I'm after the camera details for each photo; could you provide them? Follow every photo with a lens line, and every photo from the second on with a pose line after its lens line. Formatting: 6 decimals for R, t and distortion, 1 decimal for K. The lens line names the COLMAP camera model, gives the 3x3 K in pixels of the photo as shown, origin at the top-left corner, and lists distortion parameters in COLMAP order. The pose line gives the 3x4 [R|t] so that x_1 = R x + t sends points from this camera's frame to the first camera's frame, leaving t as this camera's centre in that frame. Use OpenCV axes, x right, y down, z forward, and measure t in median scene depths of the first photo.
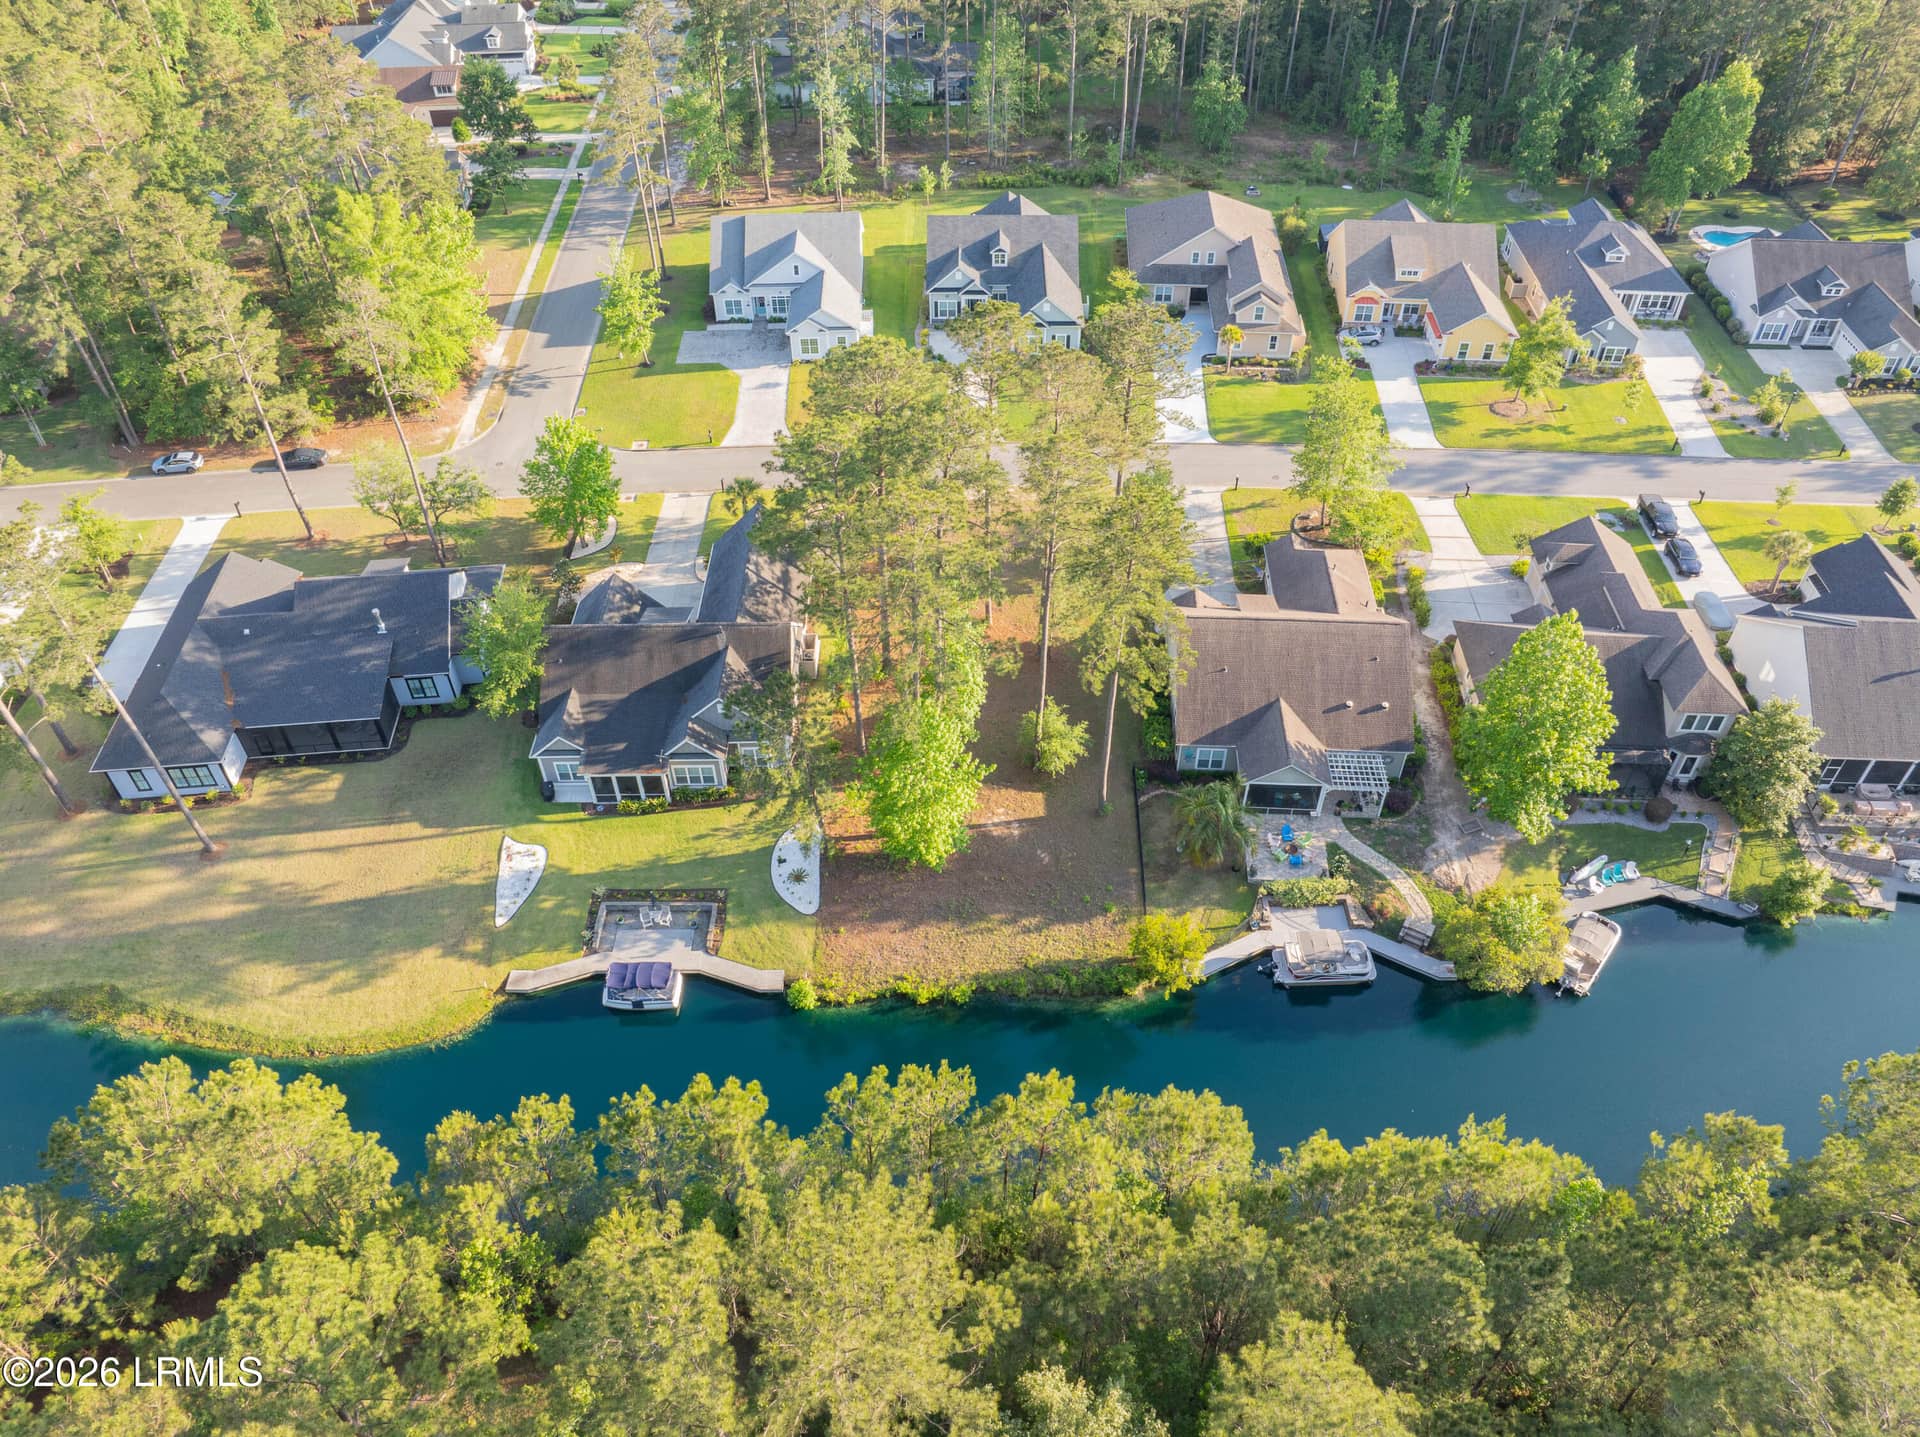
lens RADIAL K [[1340.1, 0, 968.0], [0, 1340.1, 719.4], [0, 0, 1]] dist [-0.045900, 0.001153]
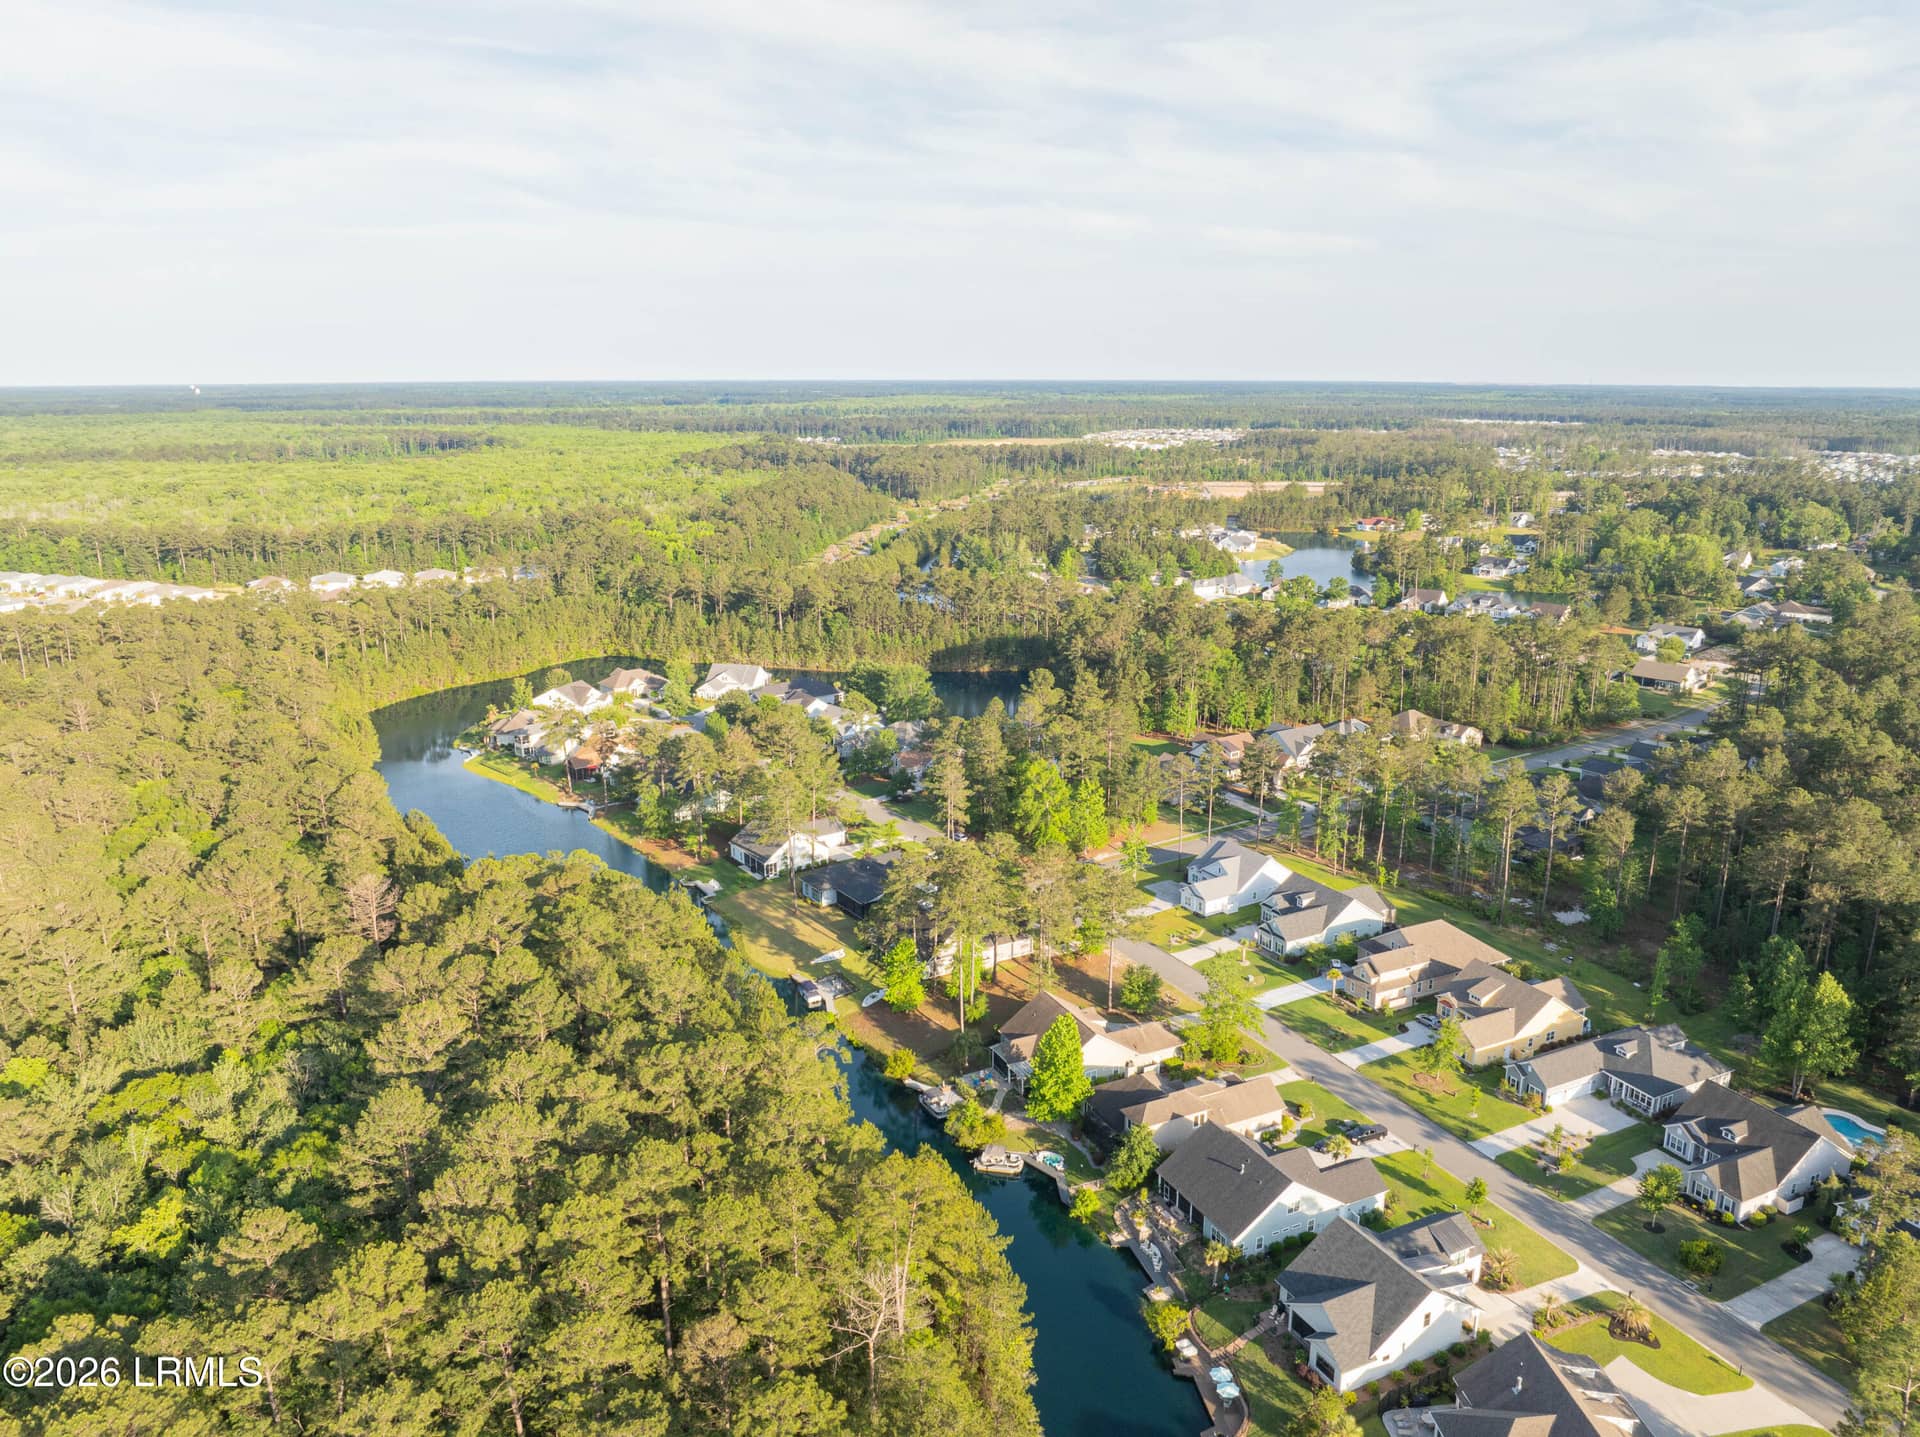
lens RADIAL K [[1345.6, 0, 960.0], [0, 1345.6, 718.5], [0, 0, 1]] dist [-0.058611, 0.037276]
pose [[0.483991, 0.224028, -0.845910, 1.759870], [-0.598028, 0.790390, -0.132841, -0.053713], [0.638839, 0.570172, 0.516517, -0.458189]]
